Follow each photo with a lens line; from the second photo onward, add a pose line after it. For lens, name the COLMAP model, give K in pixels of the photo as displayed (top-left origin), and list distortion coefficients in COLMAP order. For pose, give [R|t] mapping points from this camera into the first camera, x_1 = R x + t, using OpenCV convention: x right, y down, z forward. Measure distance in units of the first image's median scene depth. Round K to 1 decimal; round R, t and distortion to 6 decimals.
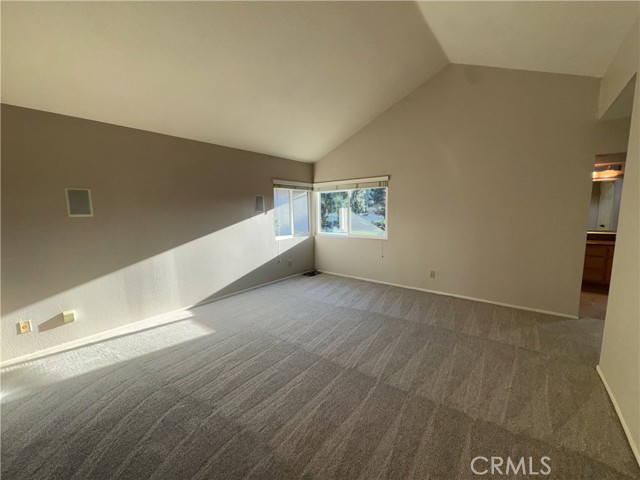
lens RADIAL K [[254.7, 0, 315.4], [0, 254.7, 240.2], [0, 0, 1]] dist [-0.005339, 0.001017]
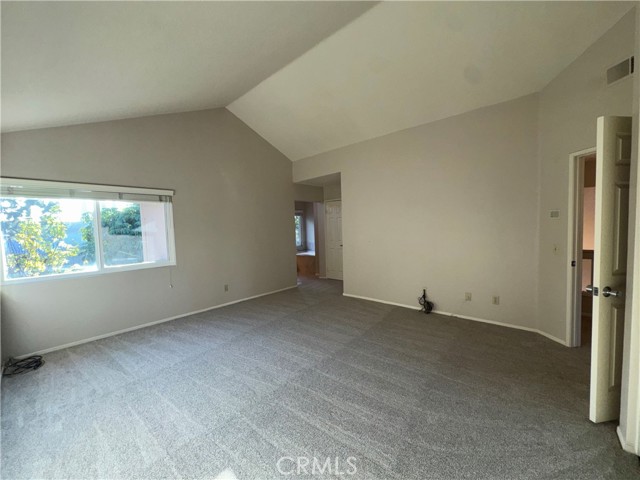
lens RADIAL K [[254.7, 0, 322.2], [0, 254.7, 243.3], [0, 0, 1]] dist [-0.005339, 0.001017]
pose [[0.052477, -0.057020, 0.996993, -0.604112], [0.152079, 0.987180, 0.048454, -0.045584], [-0.986974, 0.149079, 0.060475, 0.519017]]
